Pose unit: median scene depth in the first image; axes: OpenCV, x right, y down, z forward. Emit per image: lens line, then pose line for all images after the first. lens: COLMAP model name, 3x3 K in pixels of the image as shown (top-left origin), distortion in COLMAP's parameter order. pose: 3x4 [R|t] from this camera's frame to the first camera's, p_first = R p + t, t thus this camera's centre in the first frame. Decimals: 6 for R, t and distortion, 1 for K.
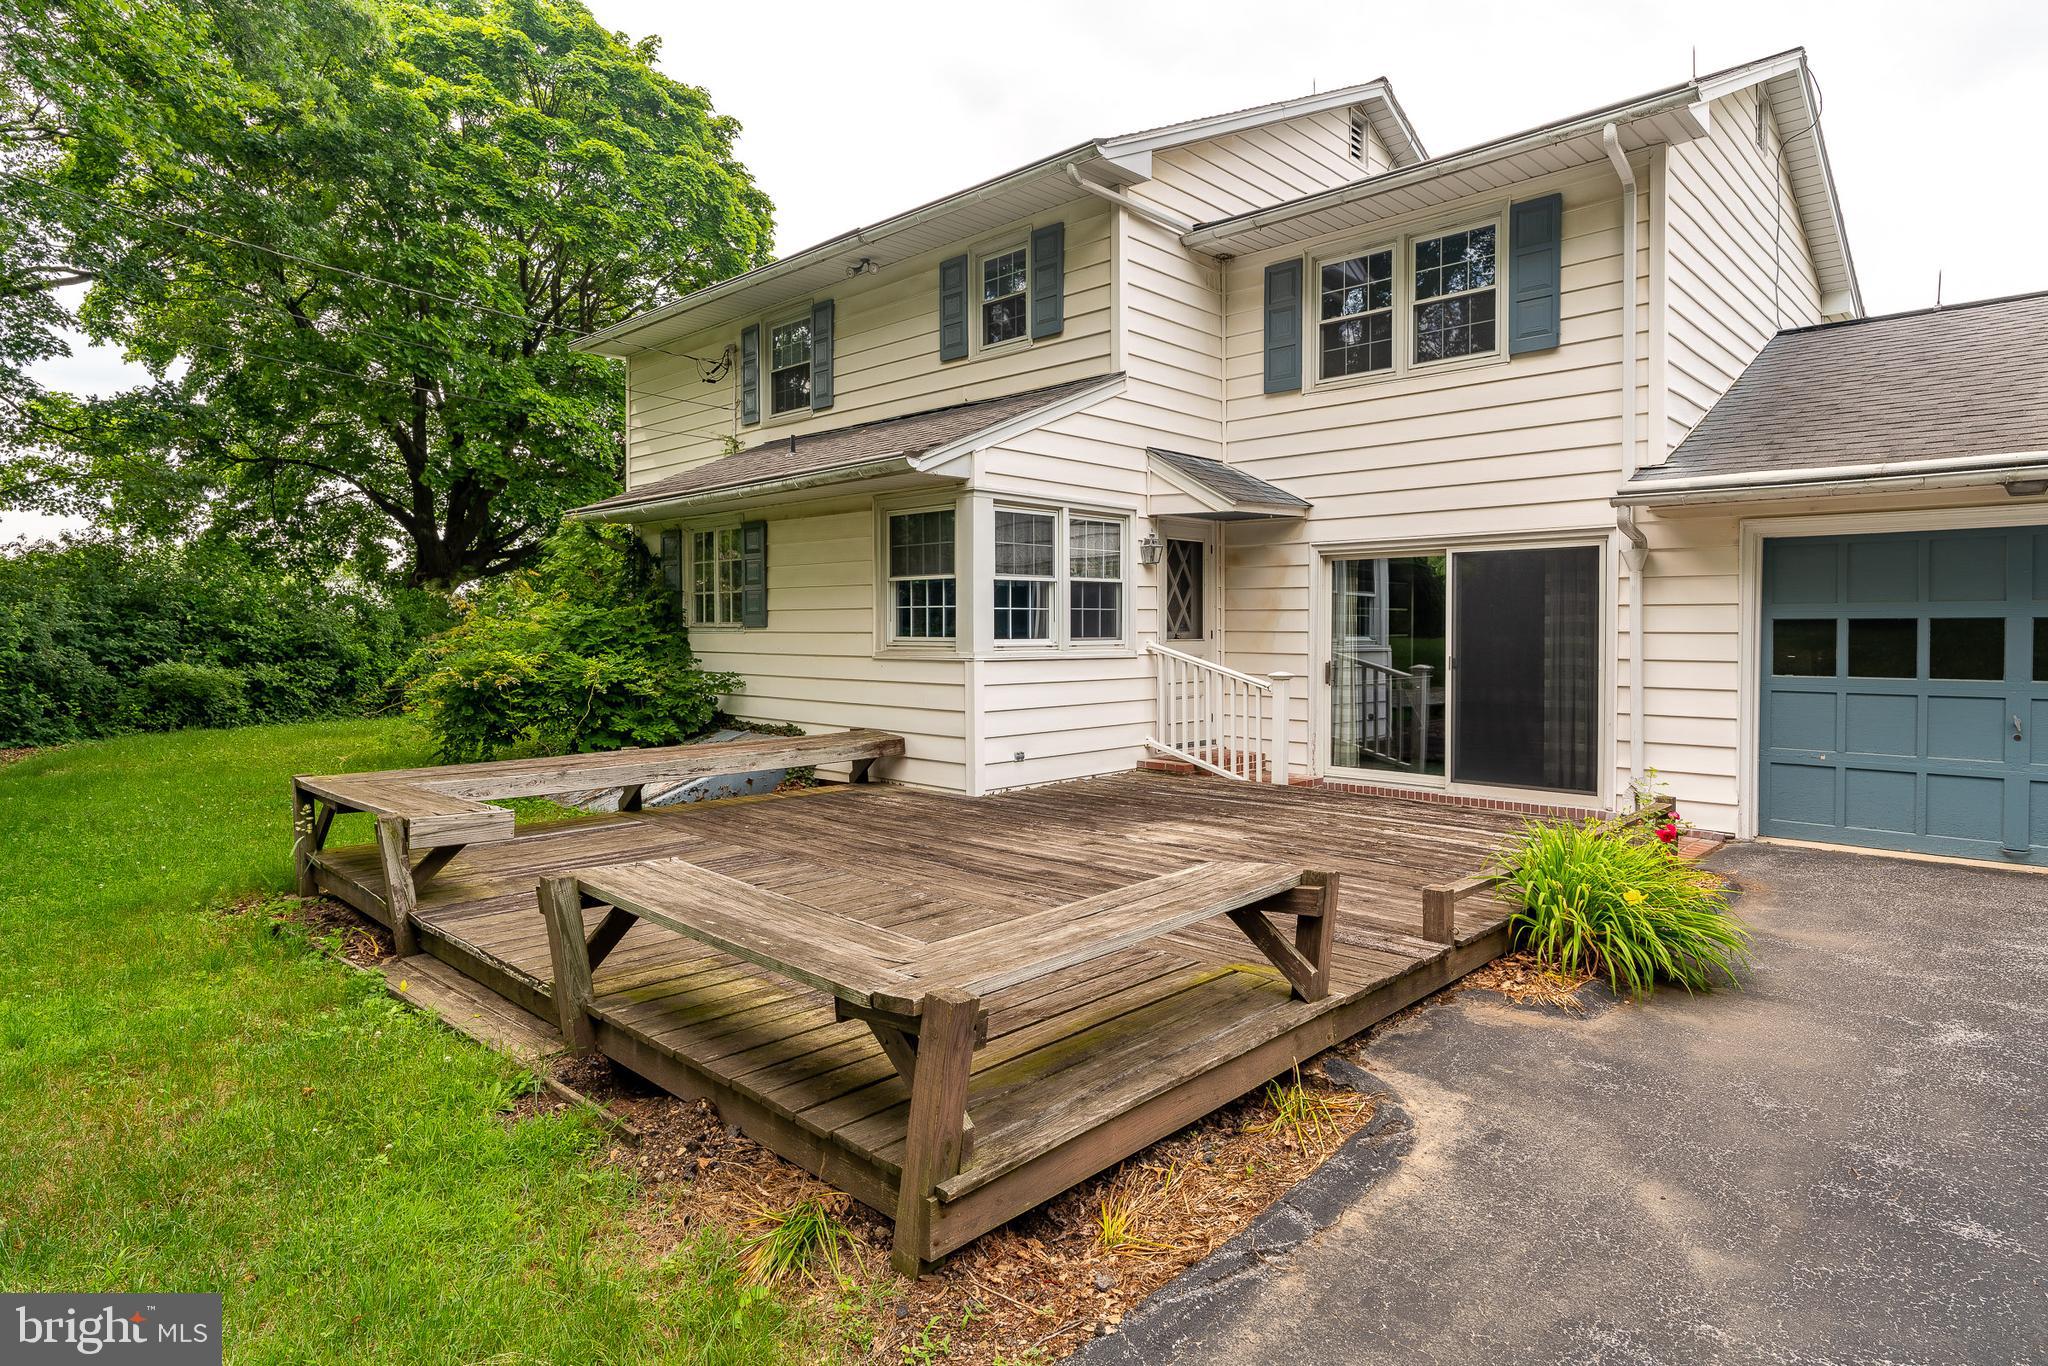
lens RADIAL K [[1117.3, 0, 1016.9], [0, 1117.3, 645.4], [0, 0, 1]] dist [-0.003681, 0.000035]
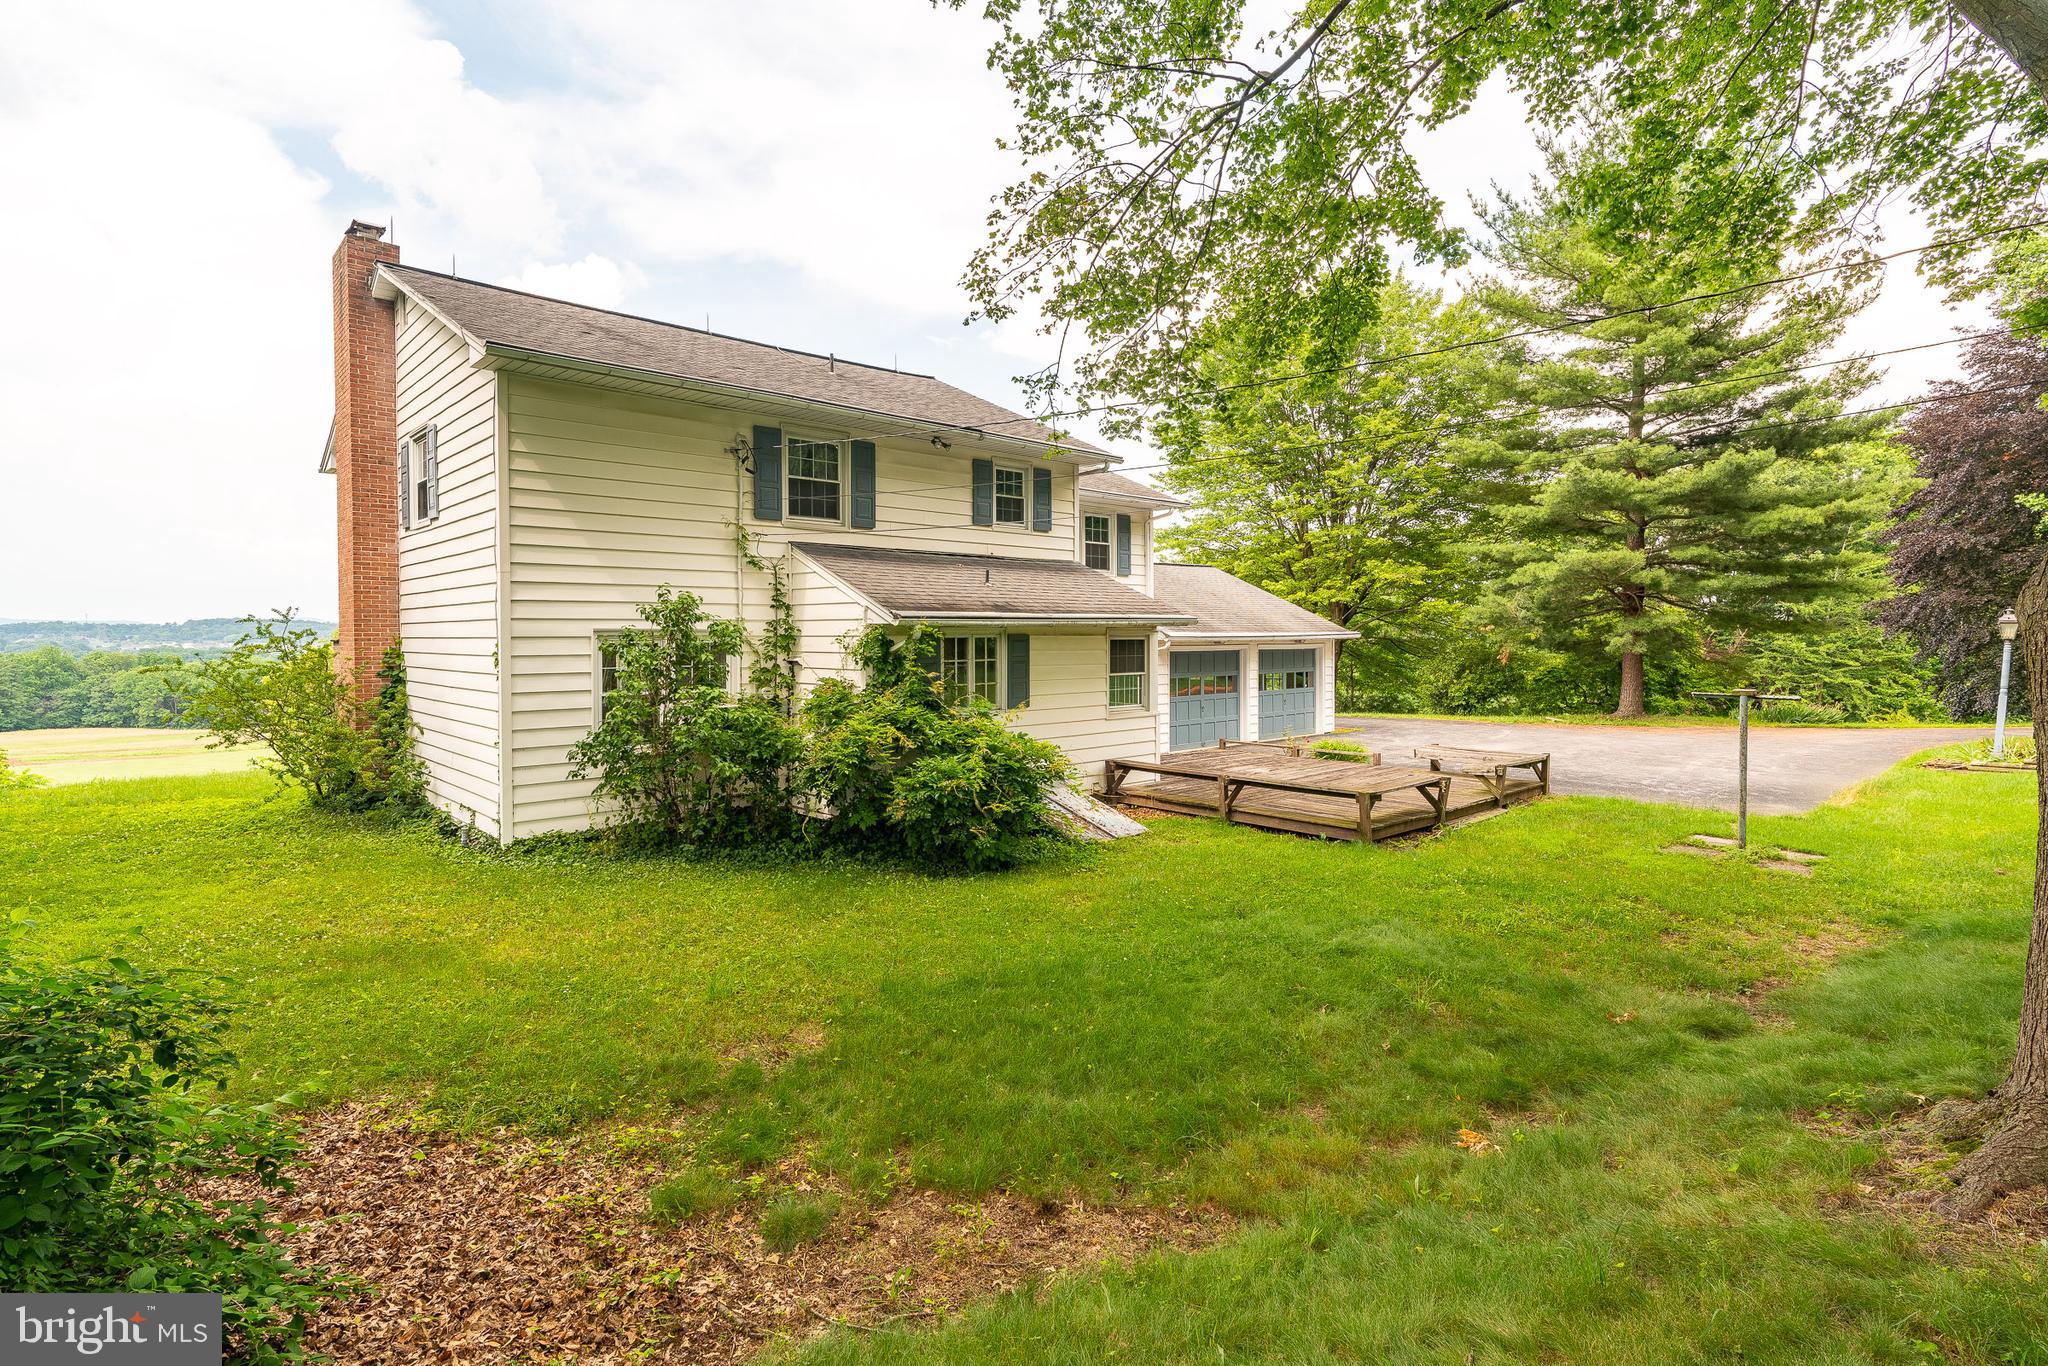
lens RADIAL K [[1036.2, 0, 1018.1], [0, 1036.2, 650.6], [0, 0, 1]] dist [-0.004697, 0.001629]
pose [[0.051095, -0.016010, 0.998565, -1.614349], [0.018278, 0.999719, 0.015093, -0.113587], [-0.998527, 0.017480, 0.051373, 0.964335]]
